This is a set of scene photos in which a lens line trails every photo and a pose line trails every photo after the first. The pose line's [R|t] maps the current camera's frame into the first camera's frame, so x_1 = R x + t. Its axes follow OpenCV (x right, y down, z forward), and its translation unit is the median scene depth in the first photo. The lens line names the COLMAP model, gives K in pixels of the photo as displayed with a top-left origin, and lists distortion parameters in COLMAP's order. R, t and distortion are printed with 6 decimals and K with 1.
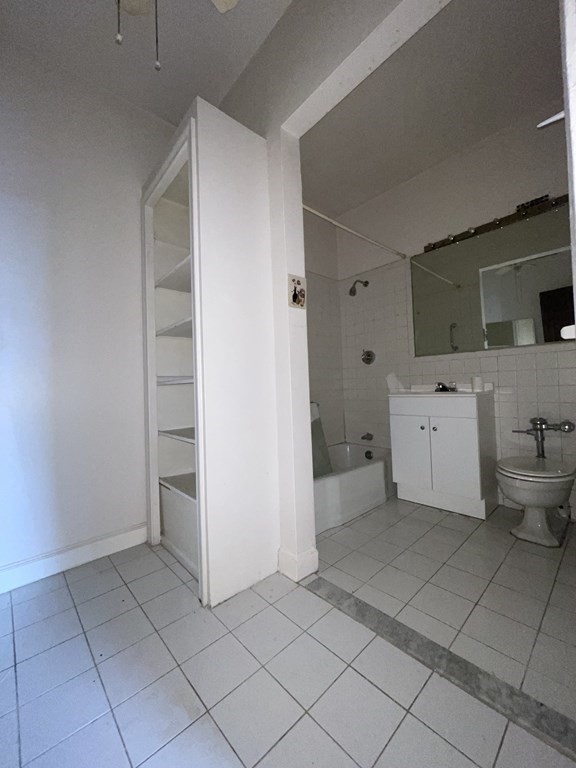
lens RADIAL K [[310.2, 0, 287.4], [0, 310.2, 382.4], [0, 0, 1]] dist [-0.005401, -0.000180]
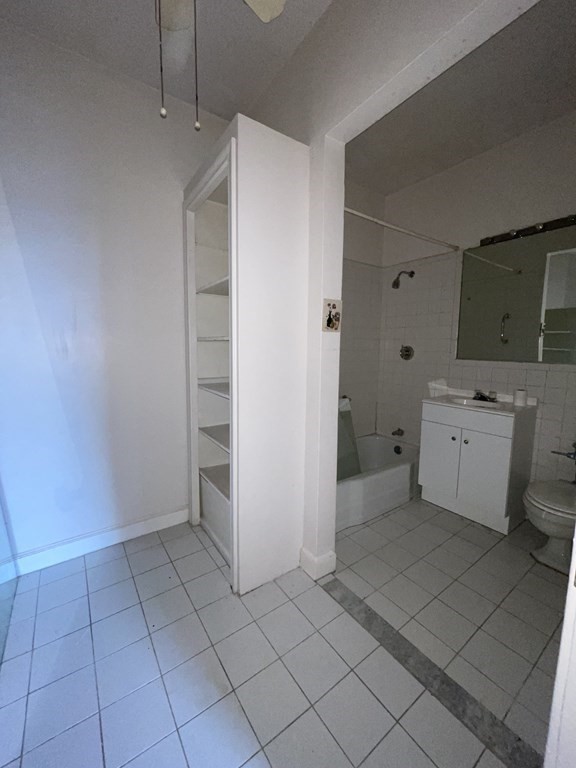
lens RADIAL K [[310.2, 0, 285.5], [0, 310.2, 383.3], [0, 0, 1]] dist [-0.005401, -0.000180]
pose [[0.990985, 0.059705, -0.119933, 0.014067], [-0.042956, 0.989545, 0.137676, -0.181934], [0.126899, -0.131283, 0.983189, -0.024936]]
